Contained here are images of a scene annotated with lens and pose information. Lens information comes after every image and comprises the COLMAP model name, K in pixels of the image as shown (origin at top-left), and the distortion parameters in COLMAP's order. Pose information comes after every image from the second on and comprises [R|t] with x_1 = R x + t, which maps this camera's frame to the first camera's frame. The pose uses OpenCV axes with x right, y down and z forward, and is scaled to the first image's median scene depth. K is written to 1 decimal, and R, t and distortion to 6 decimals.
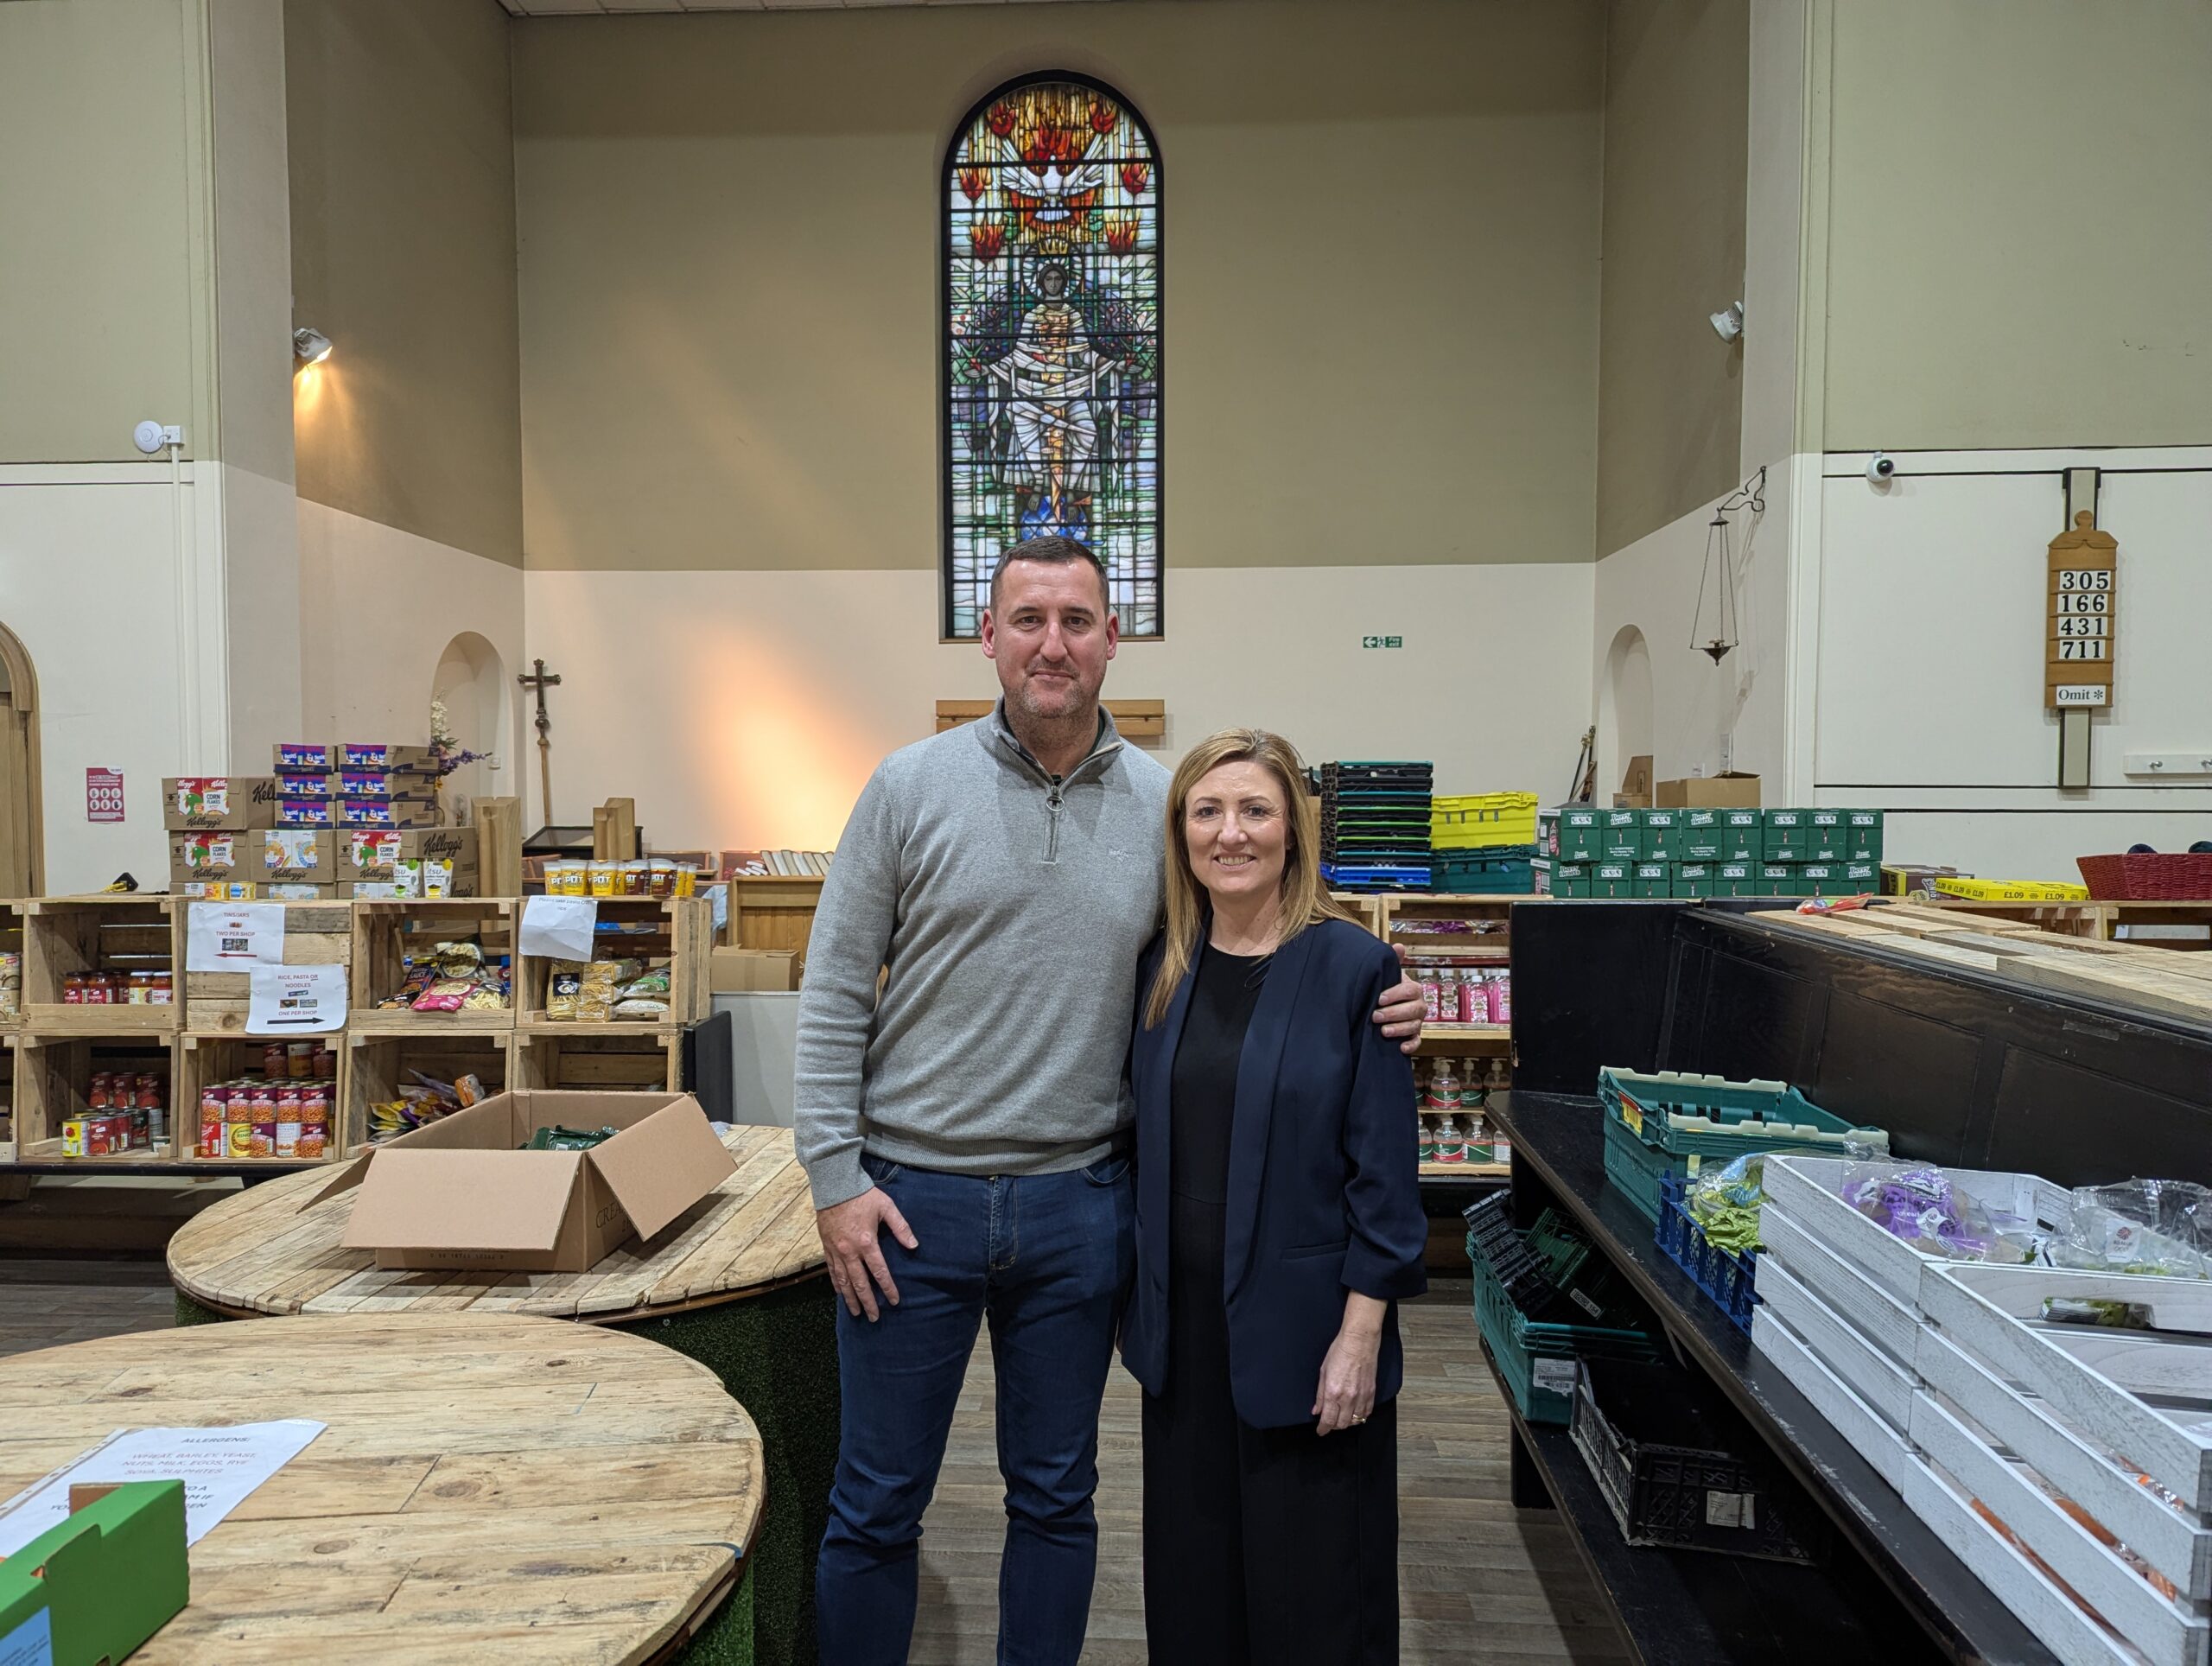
lens RADIAL K [[1581.8, 0, 1107.0], [0, 1581.8, 863.5], [0, 0, 1]] dist [0.020024, 0.000534]
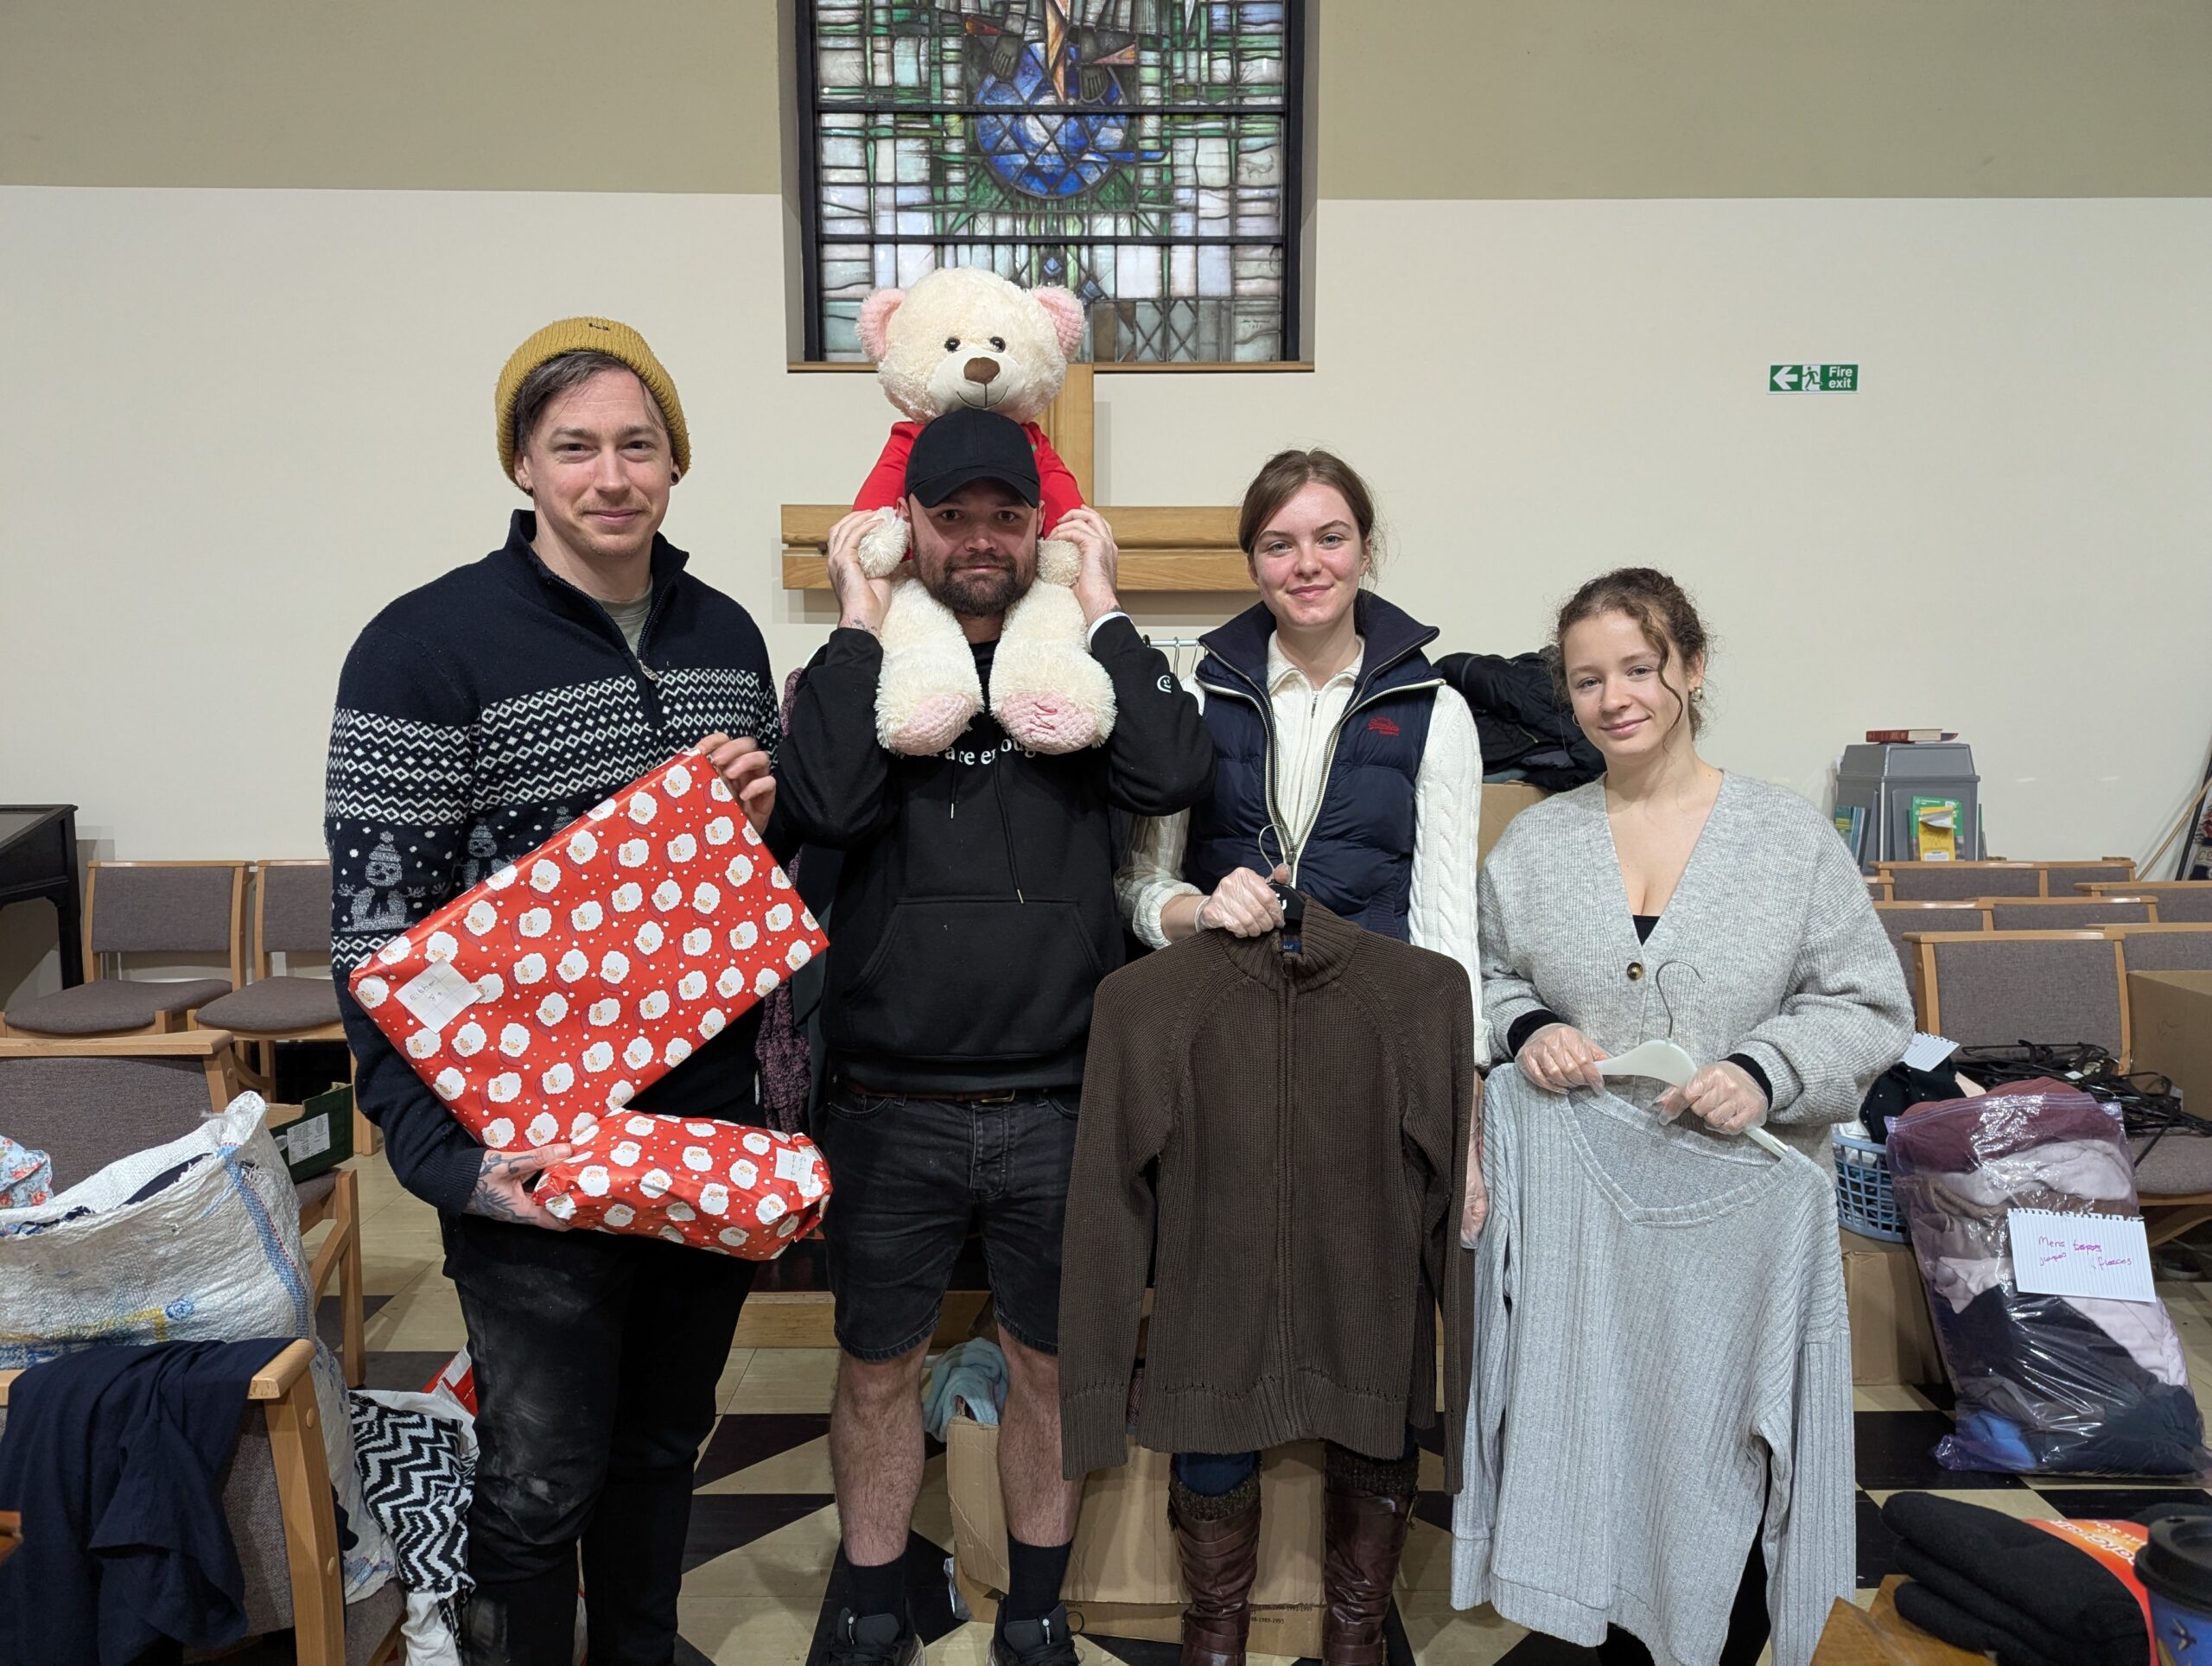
lens RADIAL K [[1582.3, 0, 1093.6], [0, 1582.3, 827.8], [0, 0, 1]] dist [0.046694, -0.003335]
pose [[0.995268, -0.007596, 0.096874, -0.066789], [0.005332, 0.999707, 0.023605, -0.024615], [-0.097025, -0.022977, 0.995017, 0.553891]]
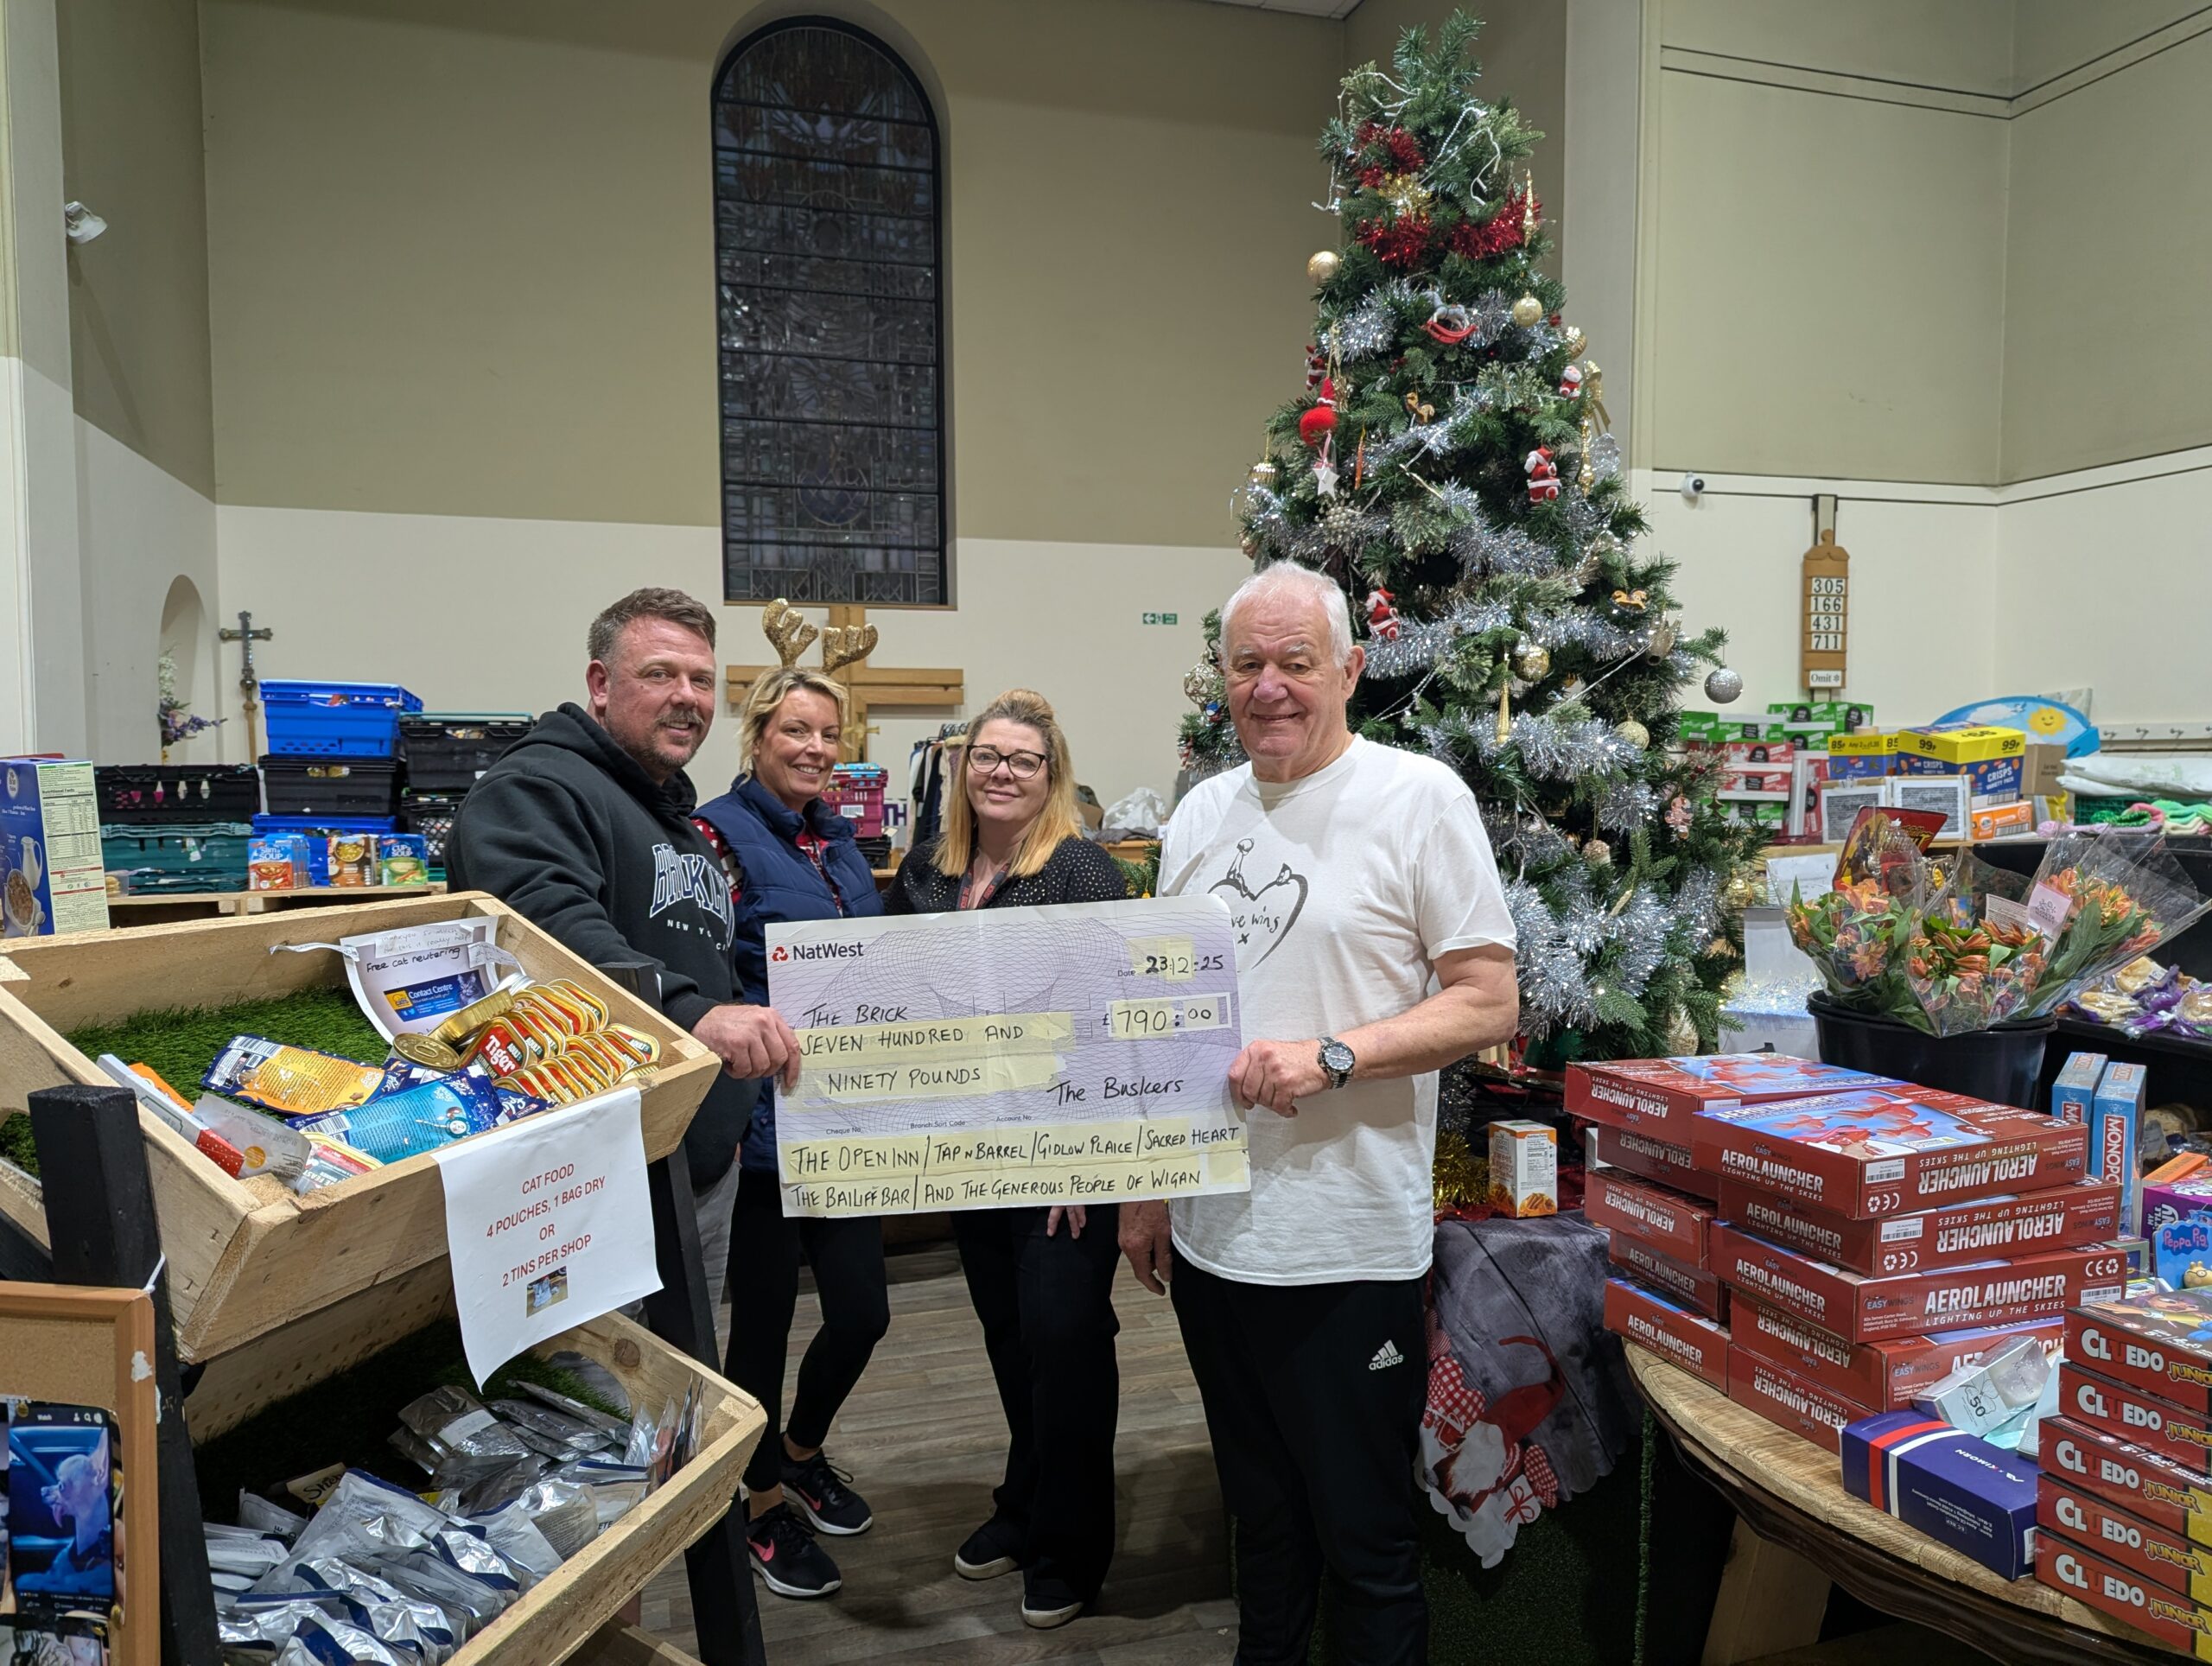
lens RADIAL K [[1582.3, 0, 1093.6], [0, 1582.3, 827.8], [0, 0, 1]] dist [0.046694, -0.003335]
pose [[0.934028, -0.021813, 0.356533, -0.238106], [0.021540, 0.999757, 0.004738, -0.005272], [-0.356550, 0.003254, 0.934271, 0.030031]]
